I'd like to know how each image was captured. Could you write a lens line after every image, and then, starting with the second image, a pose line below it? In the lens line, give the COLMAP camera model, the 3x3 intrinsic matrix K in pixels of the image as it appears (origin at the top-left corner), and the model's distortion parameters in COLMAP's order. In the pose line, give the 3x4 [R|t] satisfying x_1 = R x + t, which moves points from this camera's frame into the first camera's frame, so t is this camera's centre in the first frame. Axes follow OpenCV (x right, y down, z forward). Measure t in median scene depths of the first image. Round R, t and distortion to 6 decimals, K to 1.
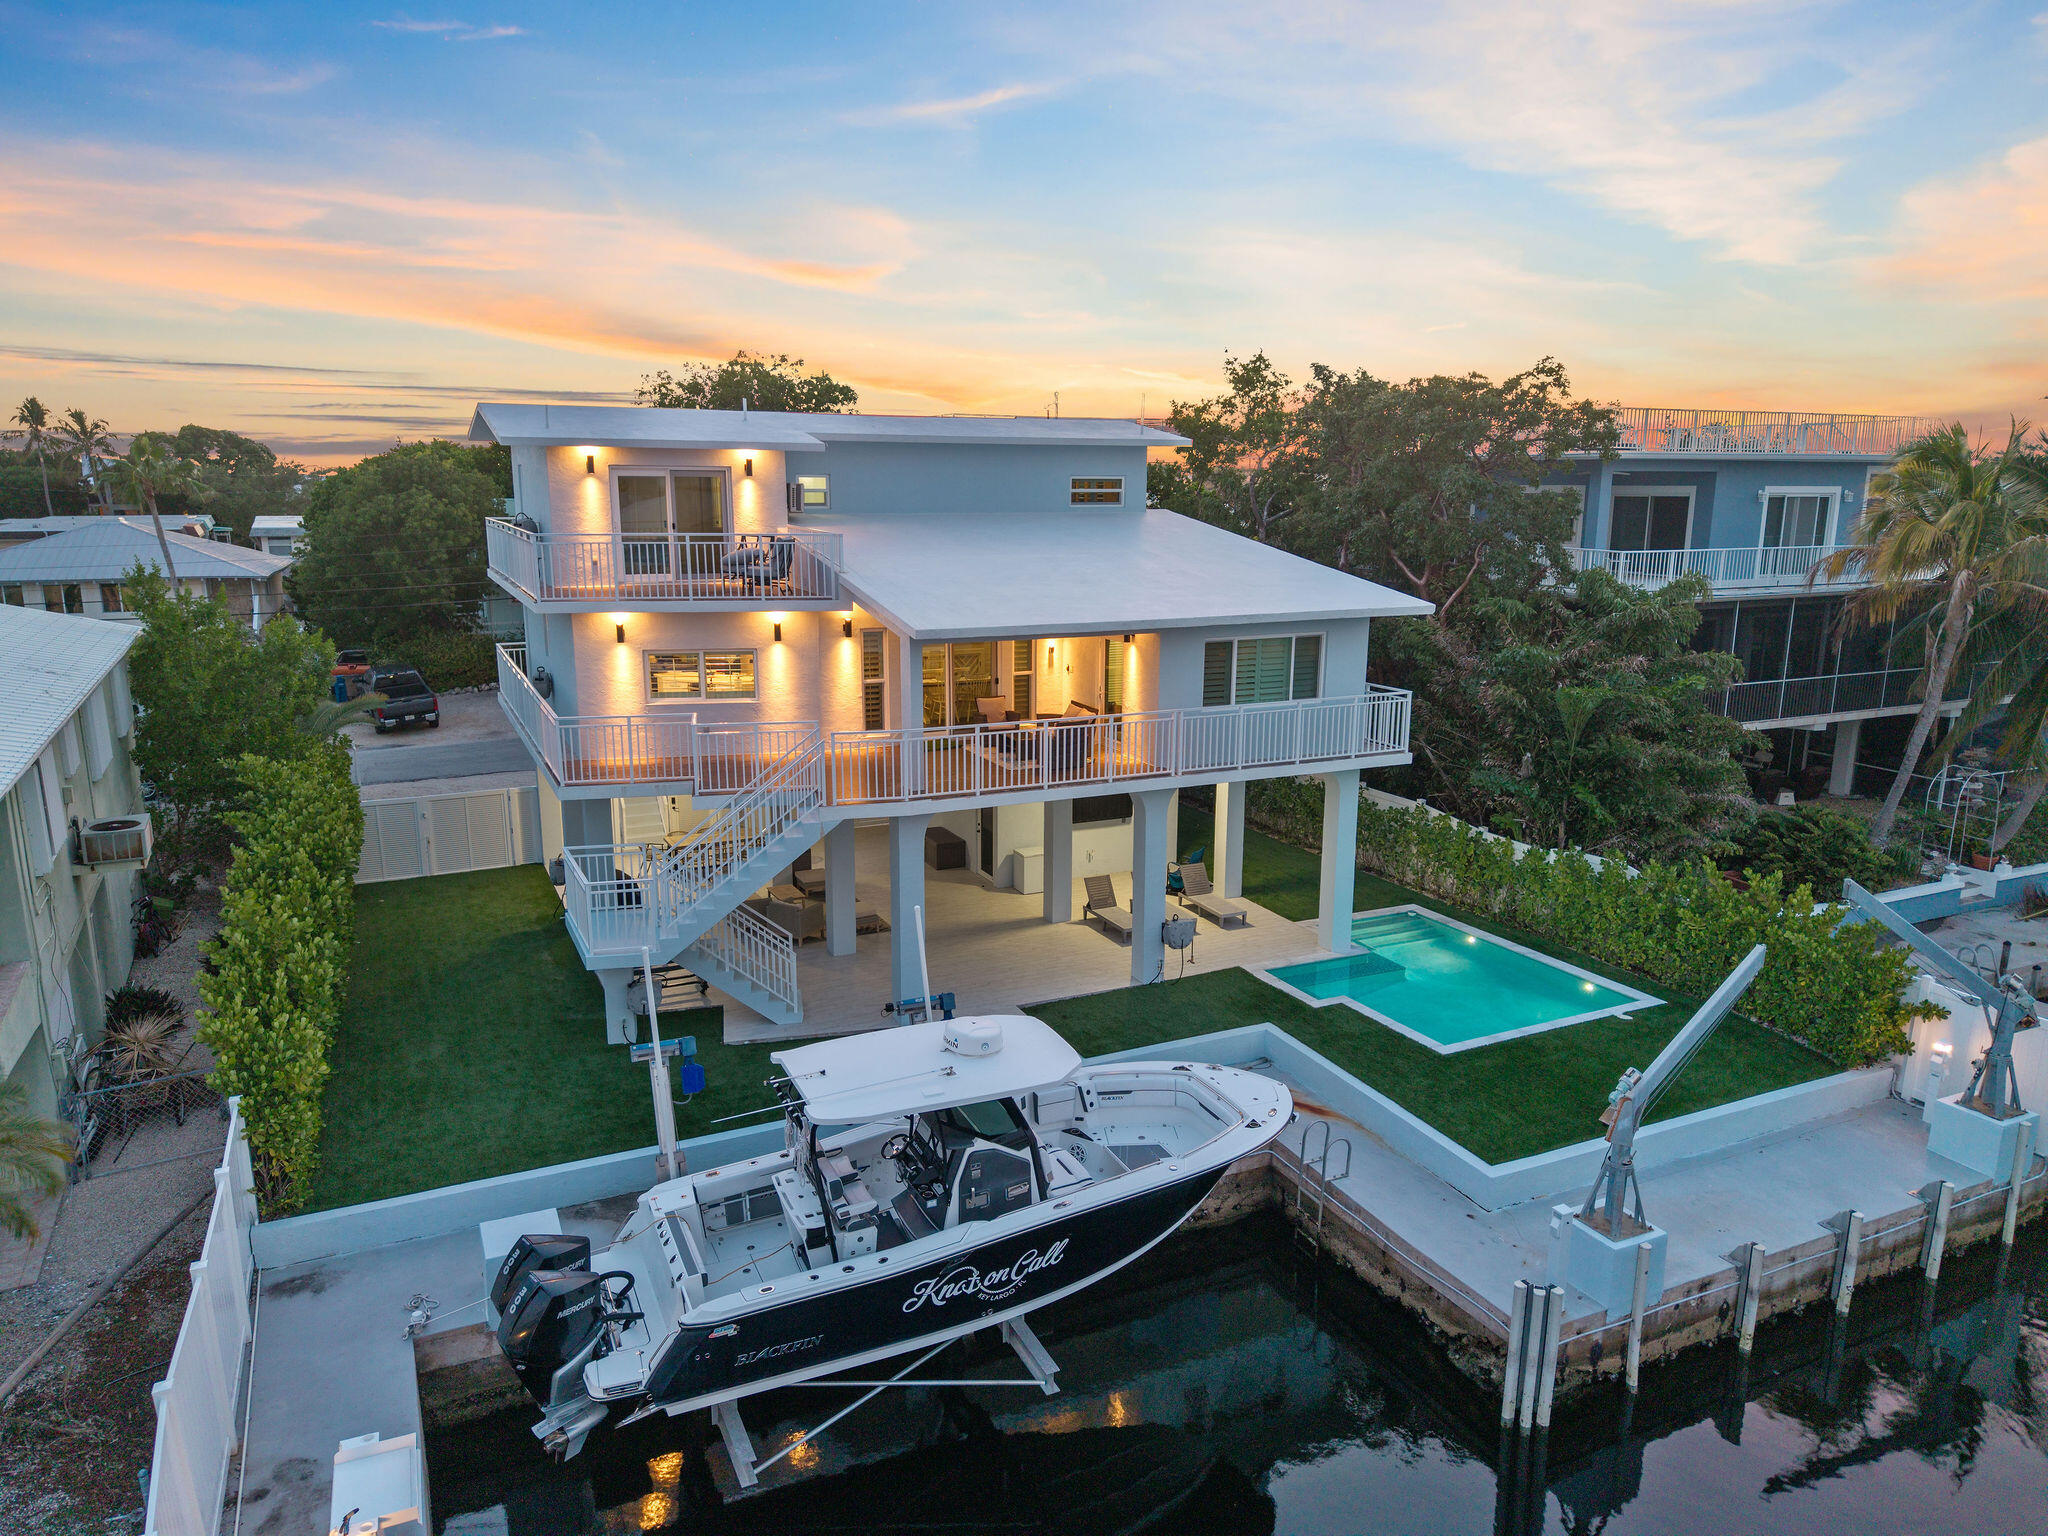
lens RADIAL K [[1380.4, 0, 1029.9], [0, 1380.4, 775.4], [0, 0, 1]] dist [0.010803, -0.007184]
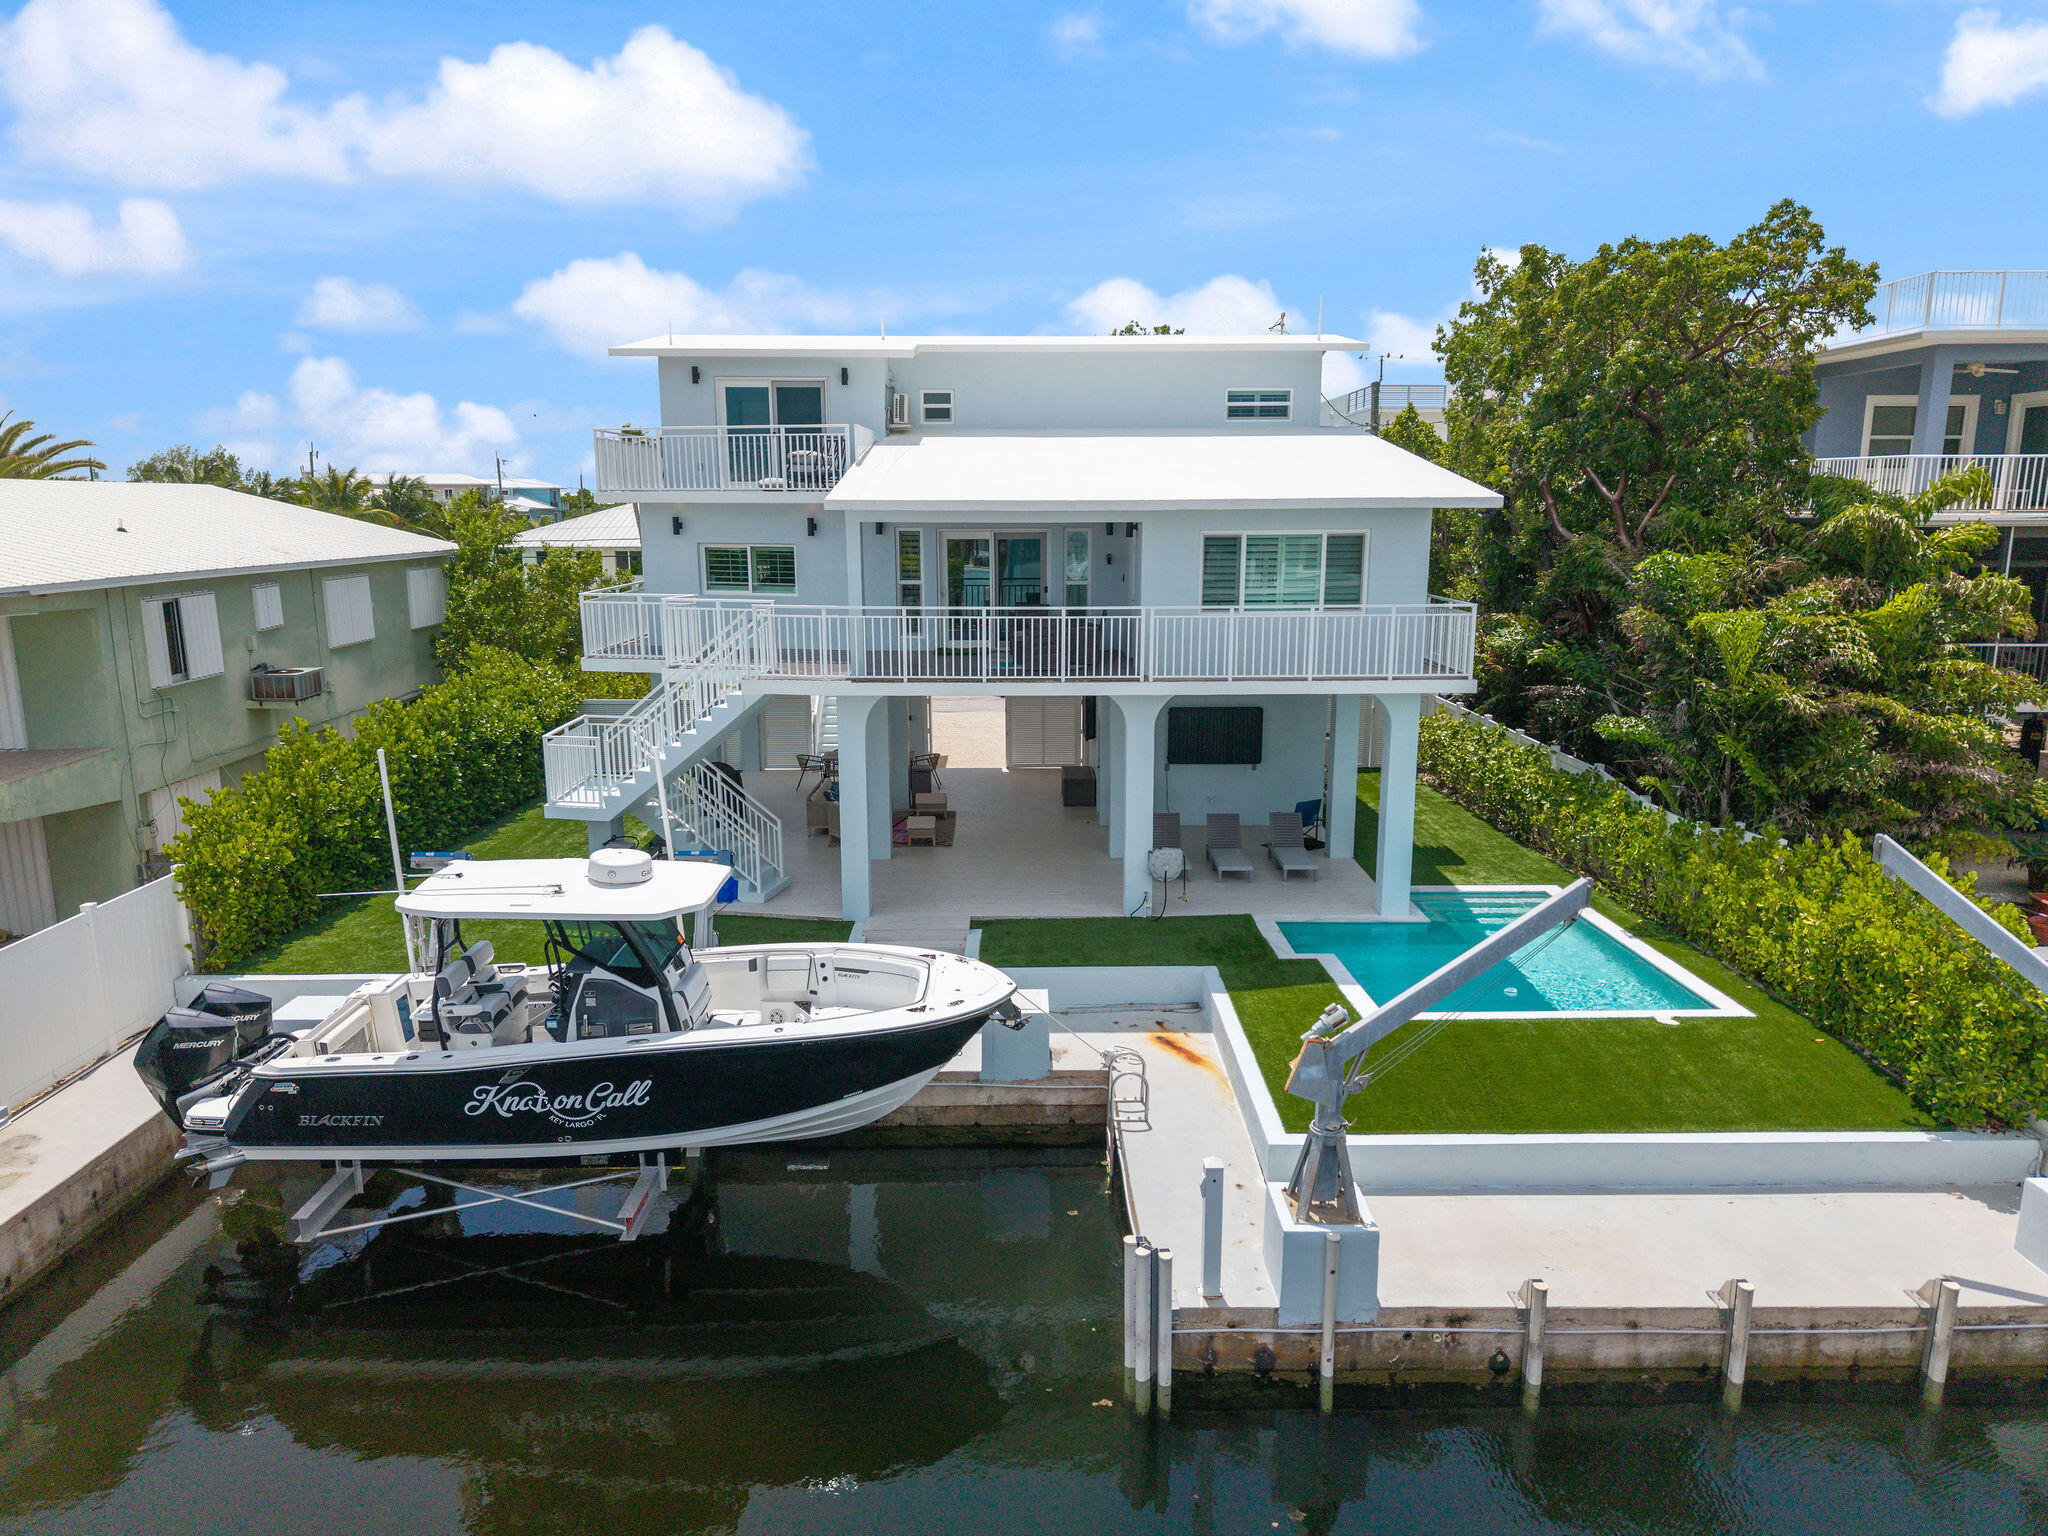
lens RADIAL K [[1380.4, 0, 1029.9], [0, 1380.4, 775.4], [0, 0, 1]] dist [0.010803, -0.007184]
pose [[0.907211, 0.074927, -0.413949, 0.412176], [-0.082516, 0.996590, -0.000454, 0.067890], [0.412503, 0.034569, 0.910300, 0.152298]]
